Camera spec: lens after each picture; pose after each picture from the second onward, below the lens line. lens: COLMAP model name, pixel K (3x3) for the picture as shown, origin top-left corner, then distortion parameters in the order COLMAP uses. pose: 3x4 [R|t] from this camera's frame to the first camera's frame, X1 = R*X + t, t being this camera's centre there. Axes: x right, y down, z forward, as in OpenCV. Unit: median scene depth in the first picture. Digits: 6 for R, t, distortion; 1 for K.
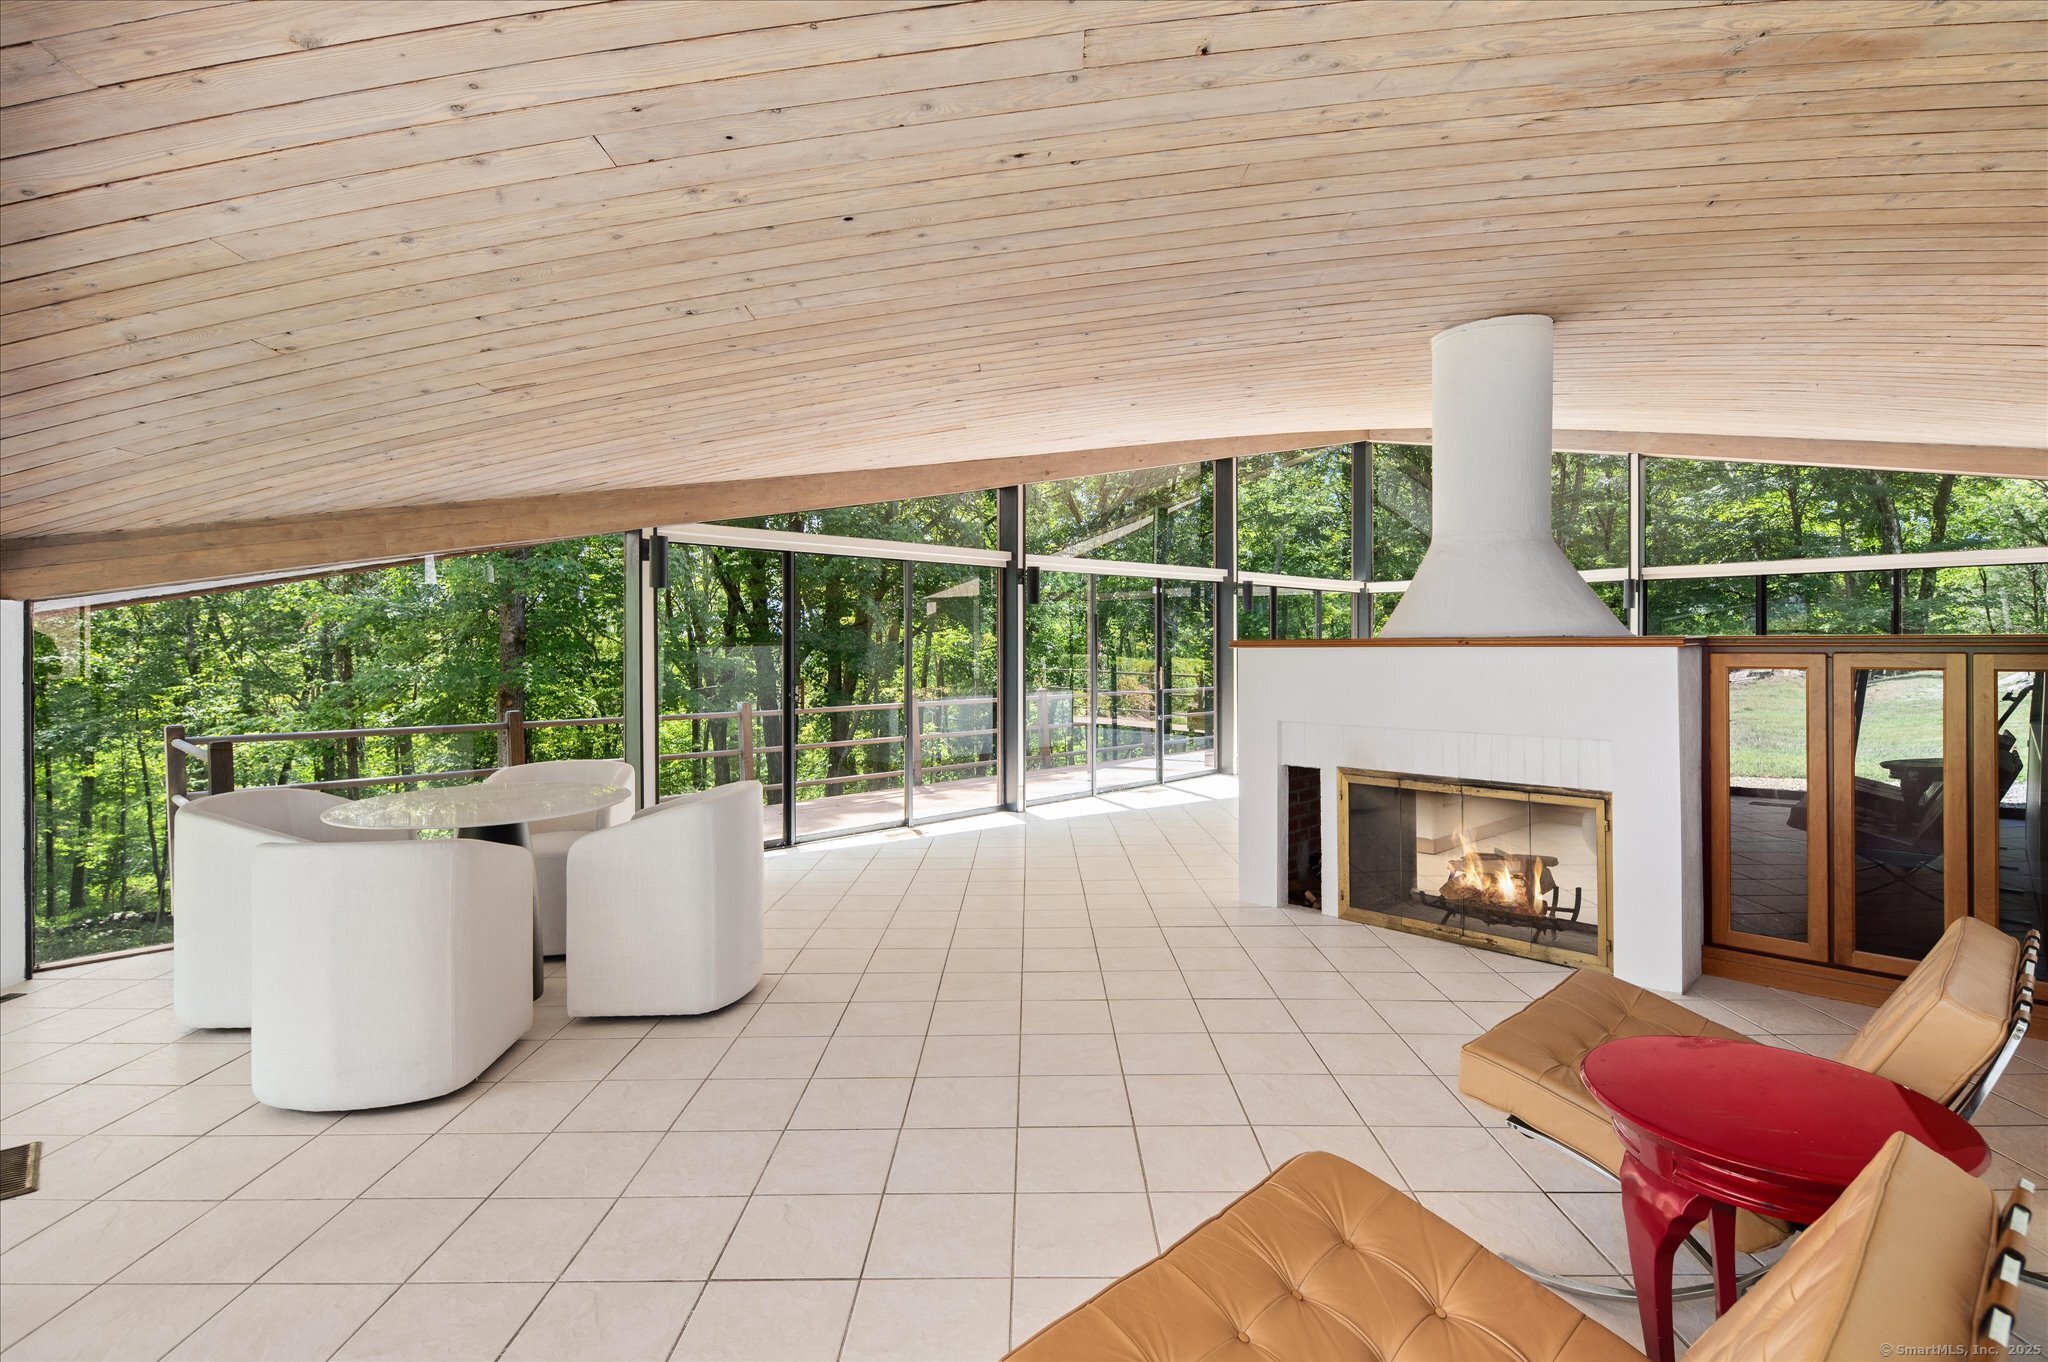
lens RADIAL K [[1069.5, 0, 1022.9], [0, 1069.5, 626.2], [0, 0, 1]] dist [-0.000320, -0.000290]
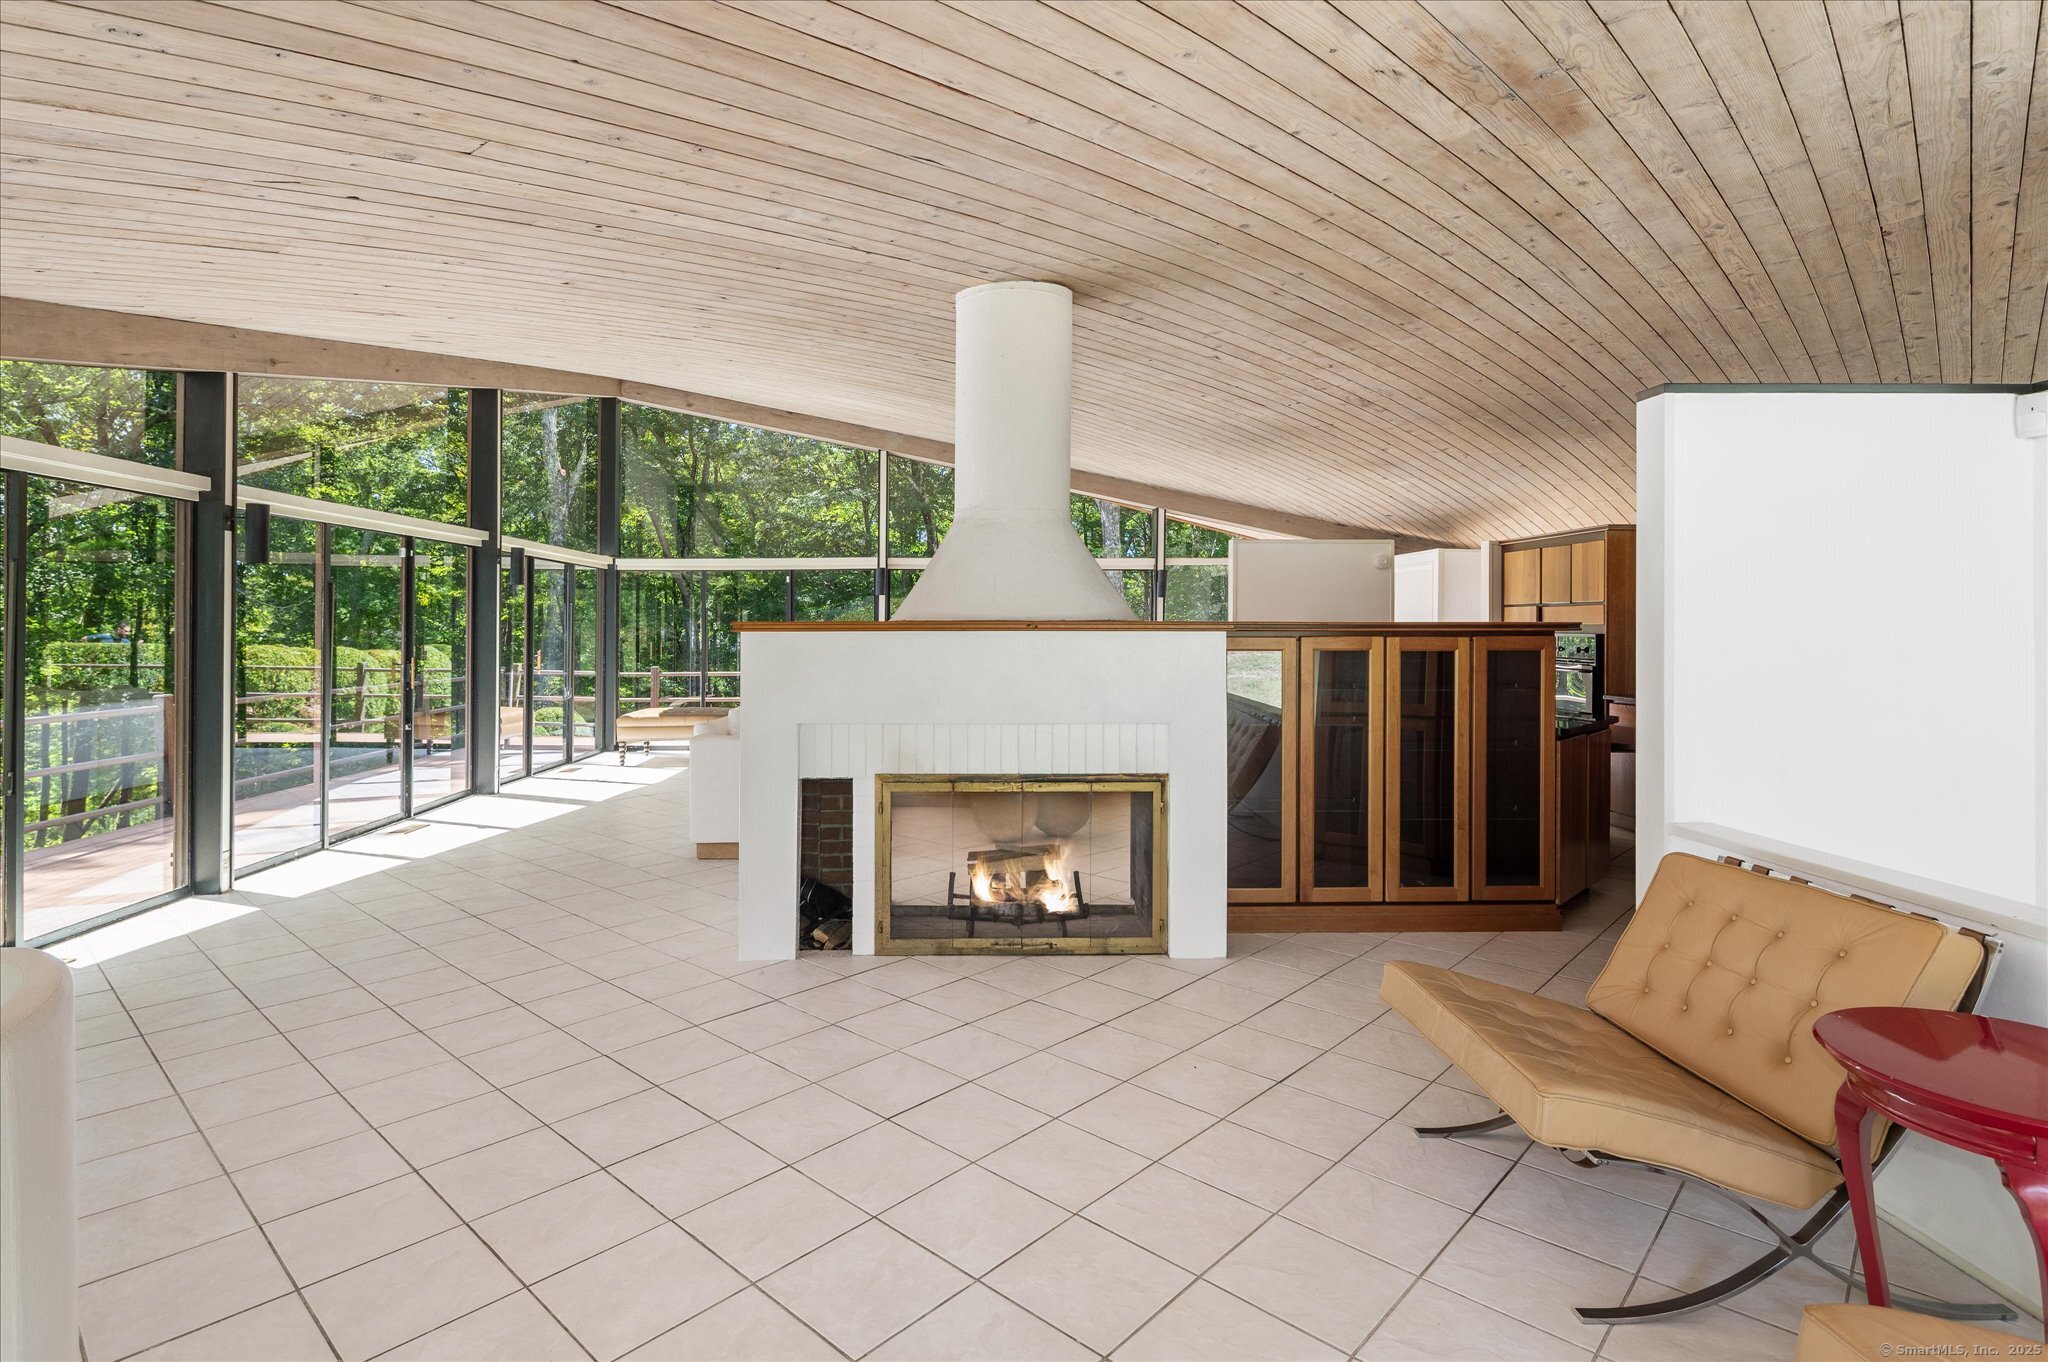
lens RADIAL K [[1069.5, 0, 1022.9], [0, 1069.5, 626.2], [0, 0, 1]] dist [-0.000320, -0.000290]
pose [[0.663734, 0.005663, 0.747947, -0.239022], [-0.016326, 0.999843, 0.006918, 0.007695], [-0.747791, -0.016803, 0.663722, 0.339358]]
